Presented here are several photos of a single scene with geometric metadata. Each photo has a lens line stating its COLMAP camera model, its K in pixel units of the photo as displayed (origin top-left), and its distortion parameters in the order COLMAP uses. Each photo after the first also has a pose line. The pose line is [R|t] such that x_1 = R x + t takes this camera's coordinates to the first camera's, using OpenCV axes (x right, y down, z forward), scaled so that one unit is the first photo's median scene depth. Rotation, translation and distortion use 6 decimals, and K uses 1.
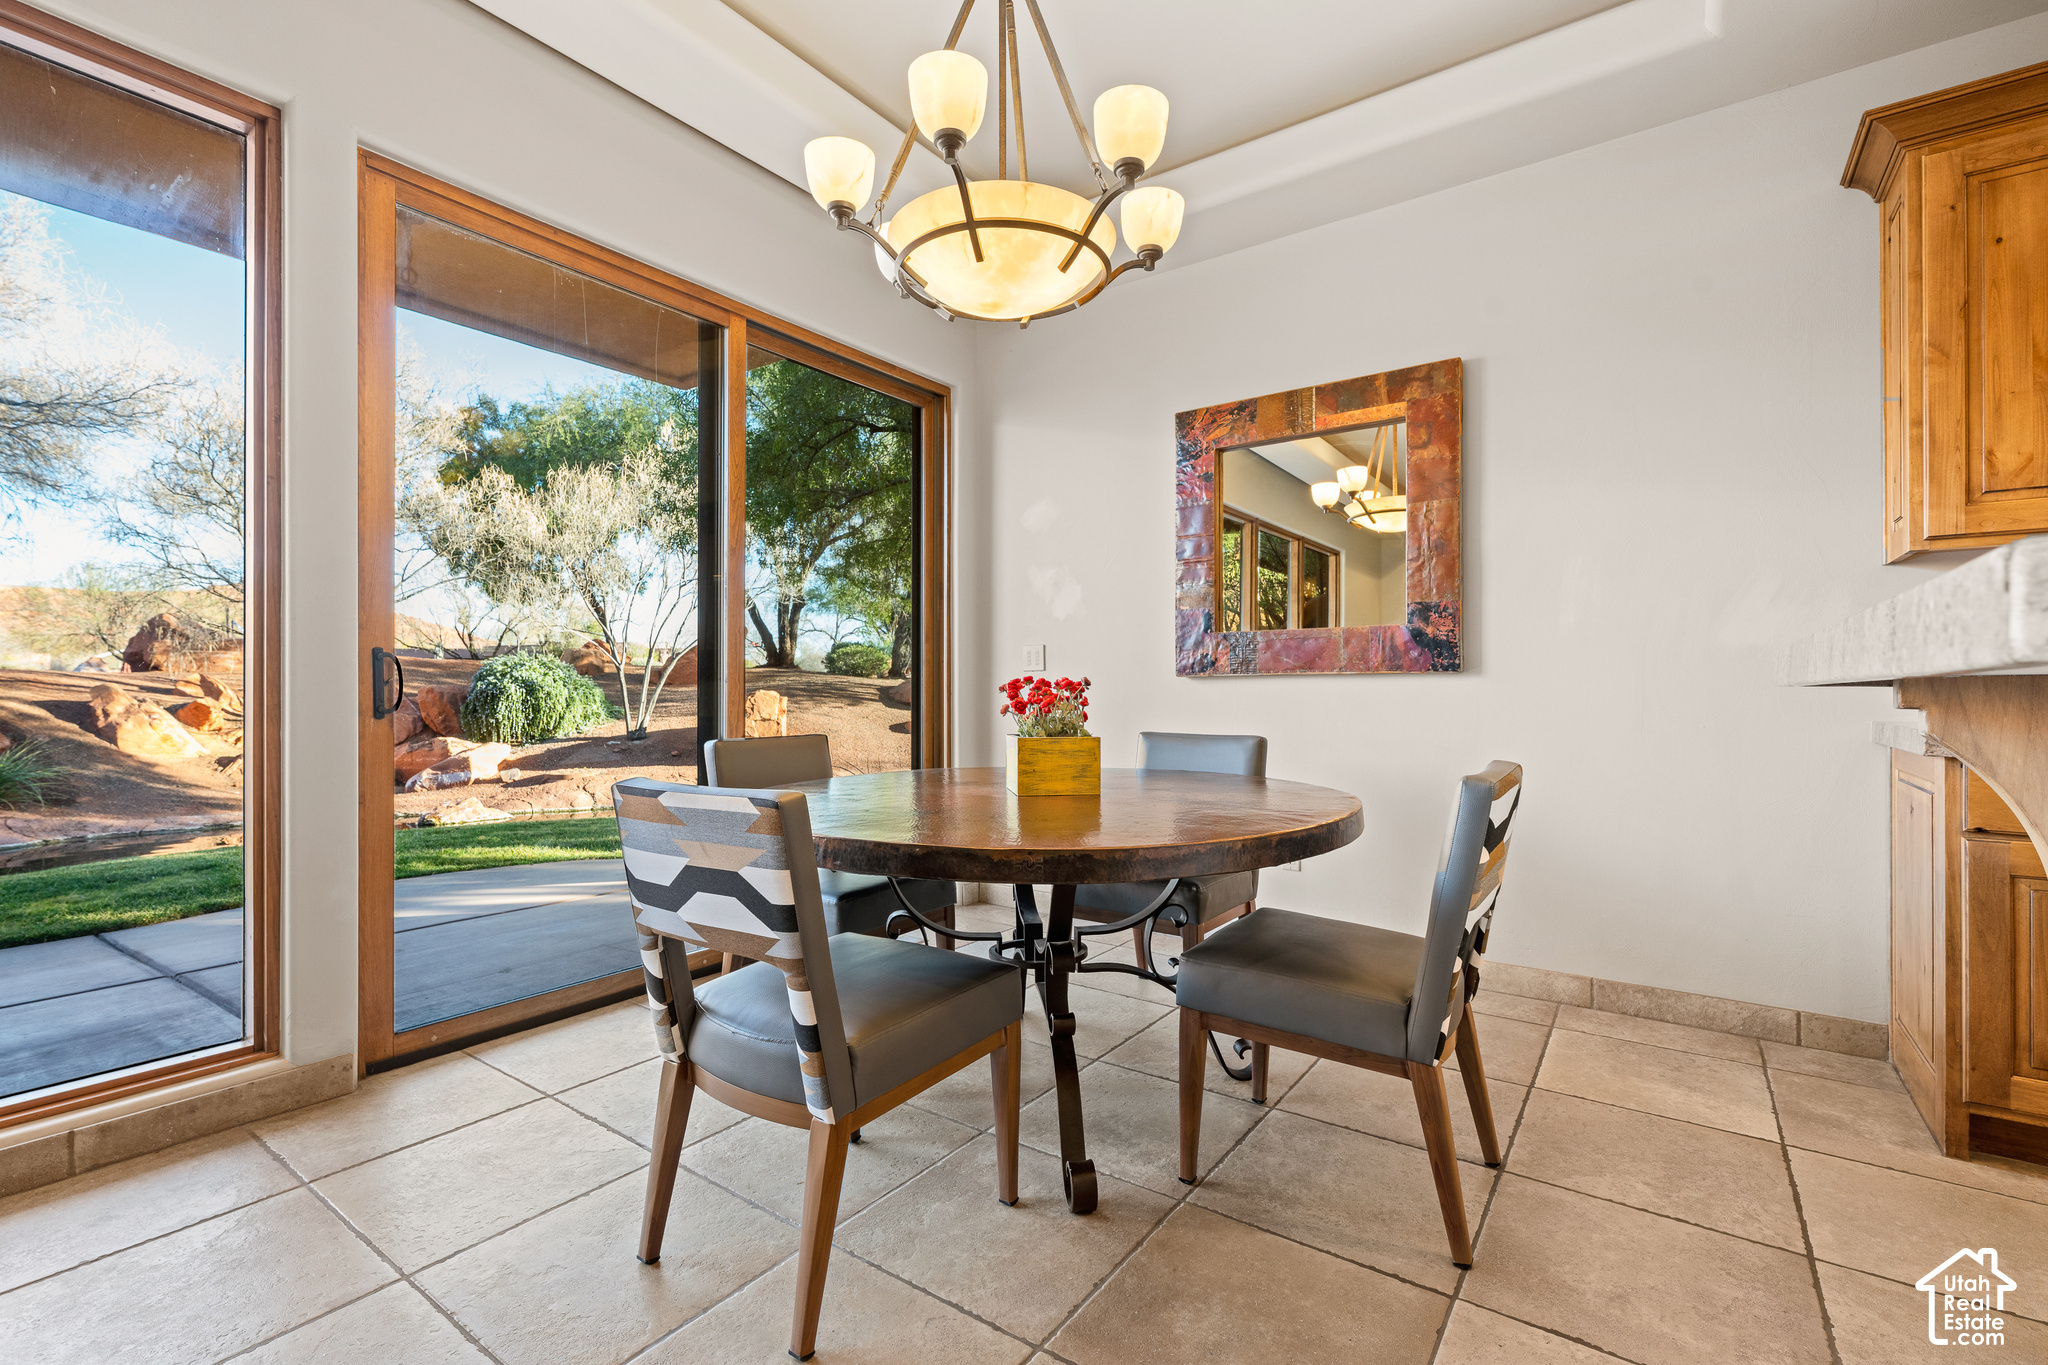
lens RADIAL K [[918.2, 0, 1020.3], [0, 918.2, 679.6], [0, 0, 1]] dist [0.002672, 0.000804]
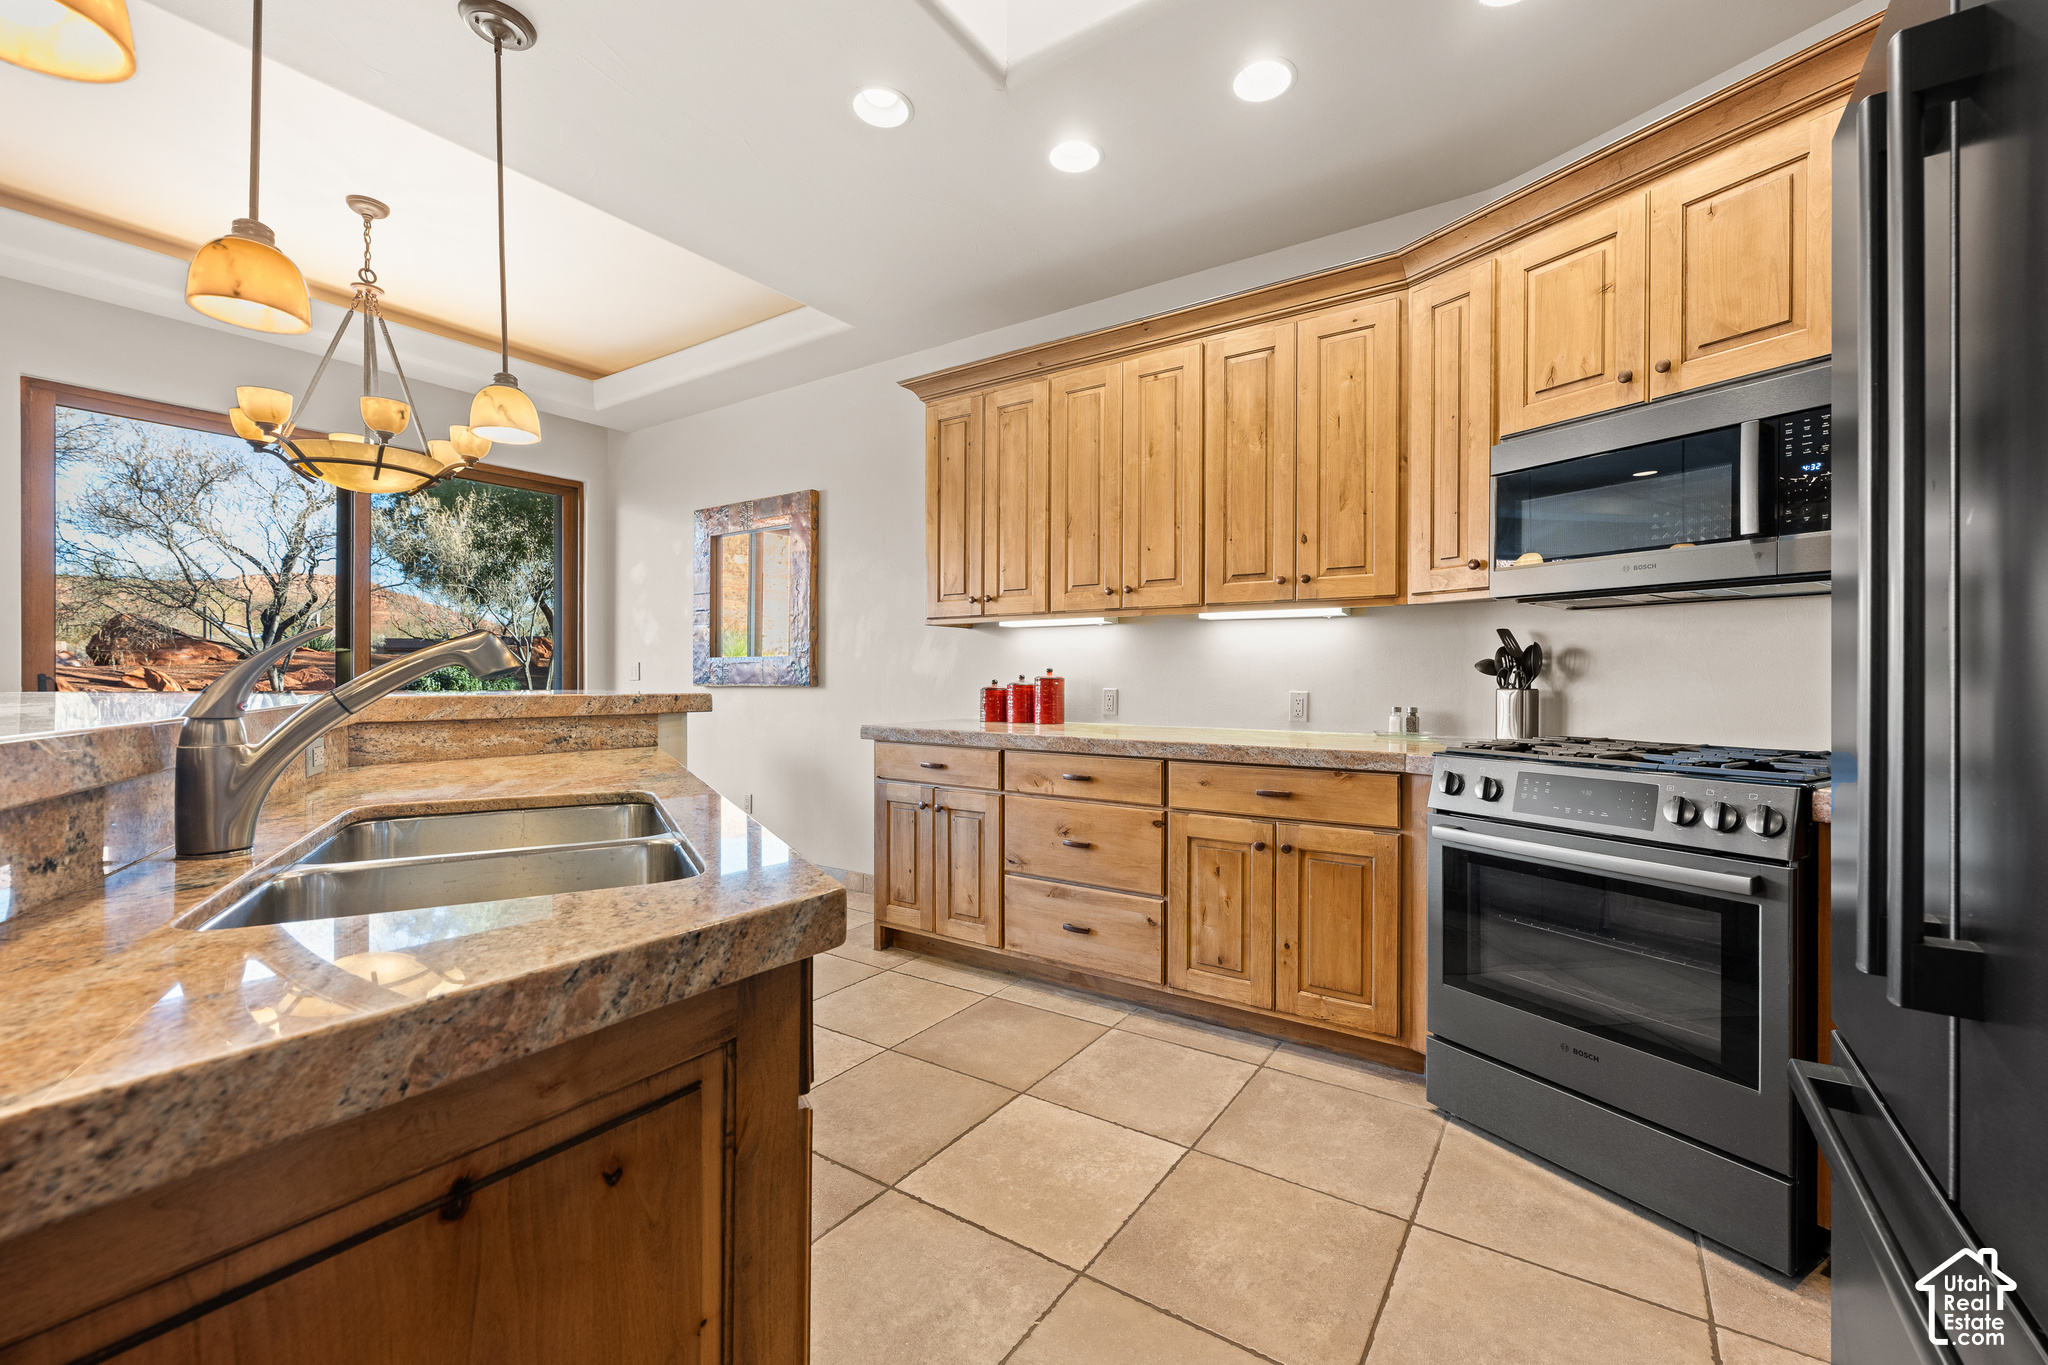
lens RADIAL K [[855.6, 0, 1022.6], [0, 855.6, 682.8], [0, 0, 1]] dist [0.000497, -0.000513]
pose [[0.999448, 0.010403, 0.031536, 0.200183], [-0.010554, 0.999934, 0.004642, -0.006823], [-0.031486, -0.004973, 0.999492, -0.122672]]
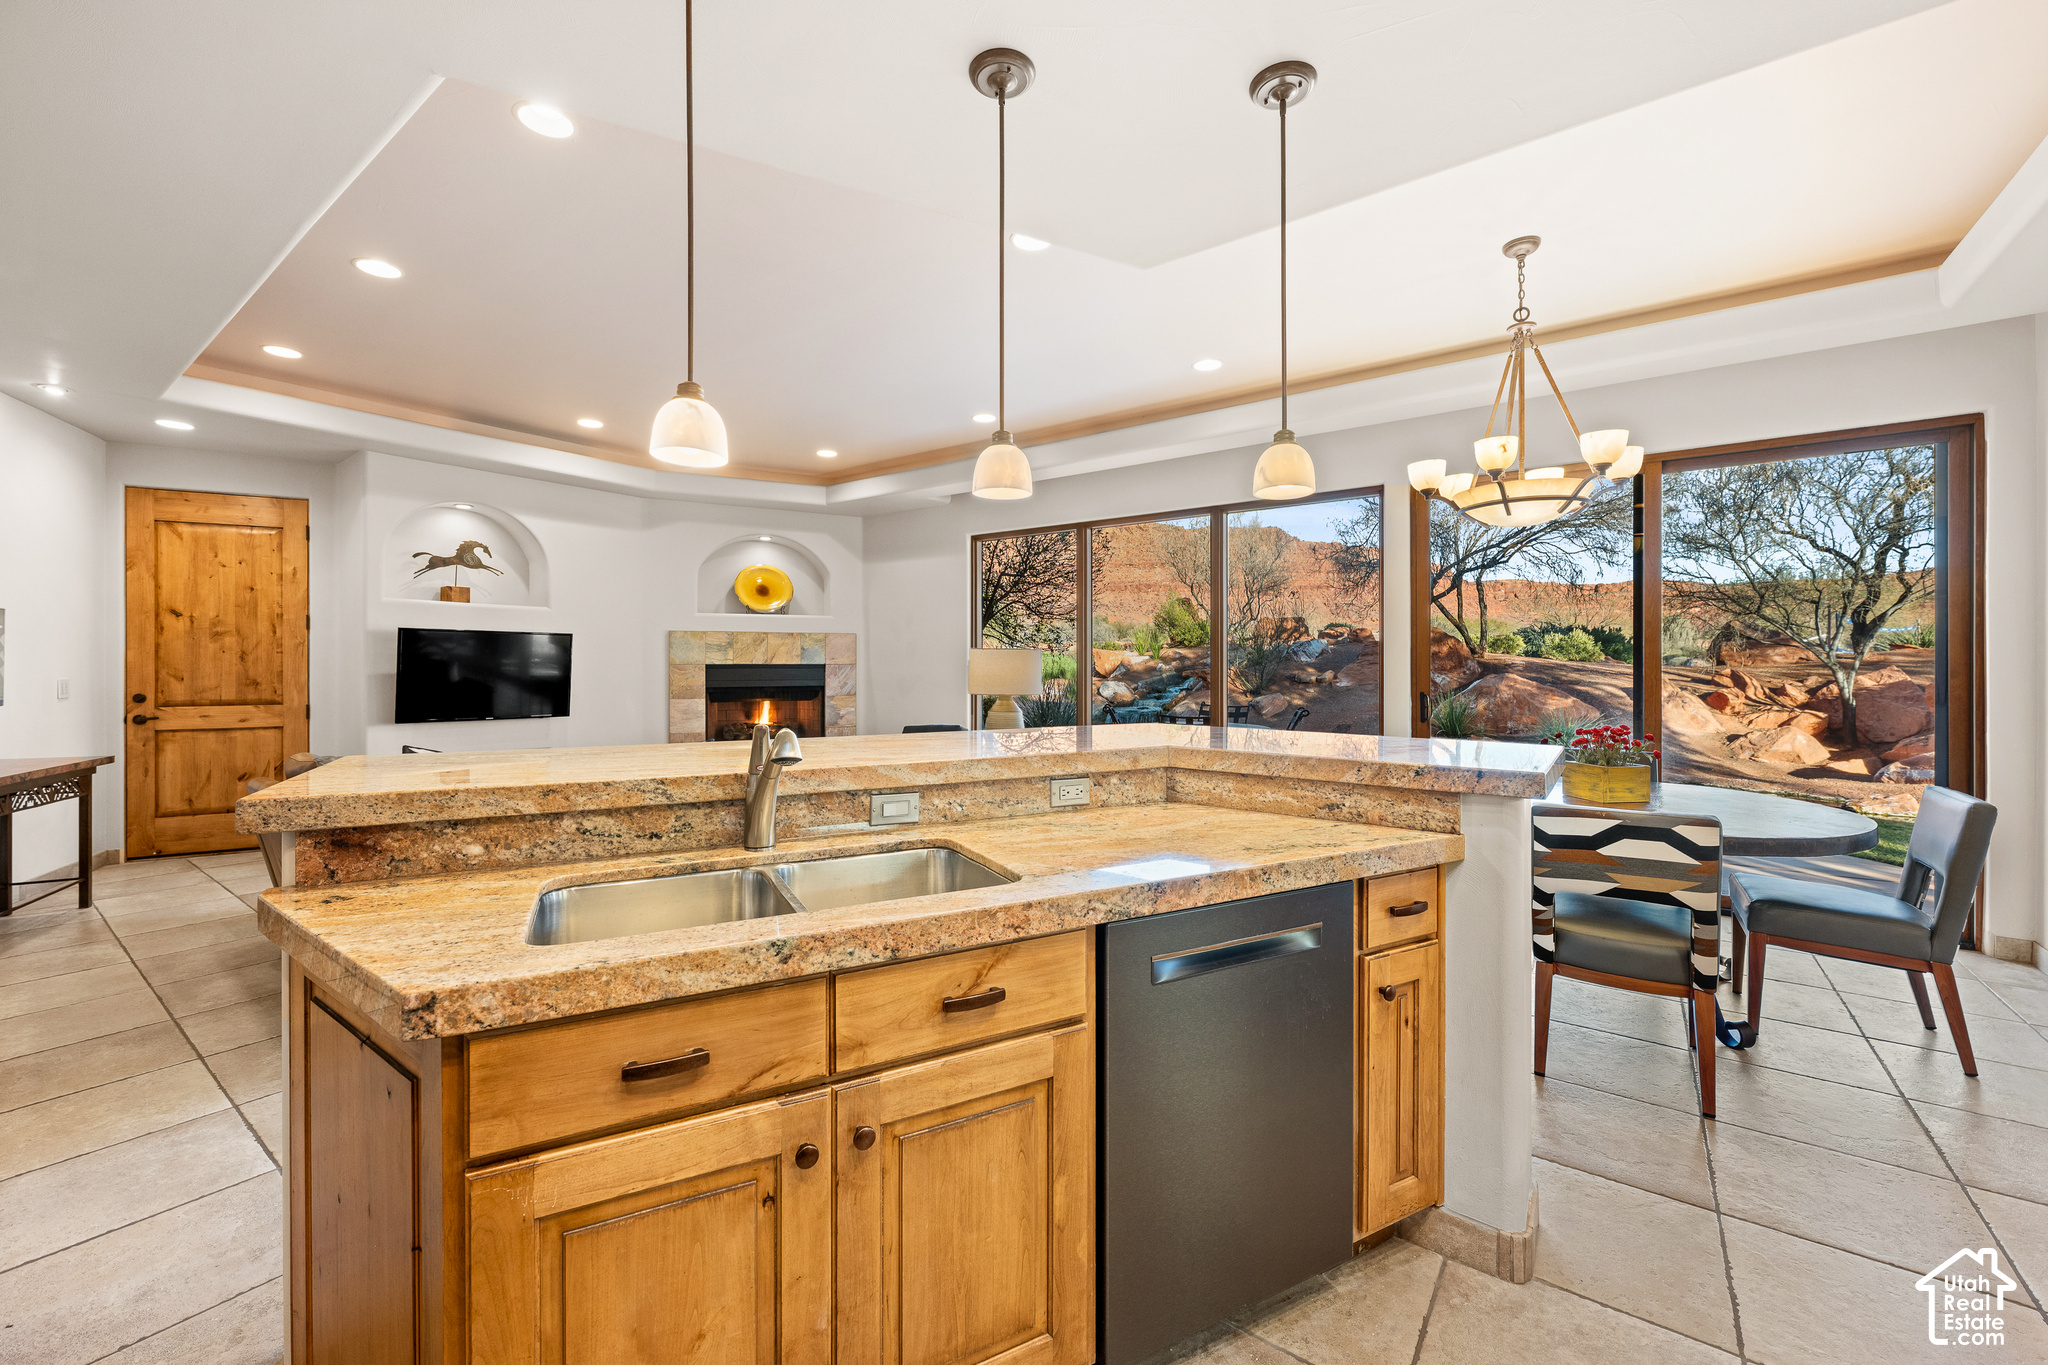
lens RADIAL K [[791.3, 0, 1019.5], [0, 791.3, 670.6], [0, 0, 1]] dist [-0.000186, 0.000054]
pose [[0.011116, 0.009808, -0.999890, 0.247700], [0.000397, 0.999952, 0.009813, -0.017840], [0.999938, -0.000506, 0.011112, -0.025122]]
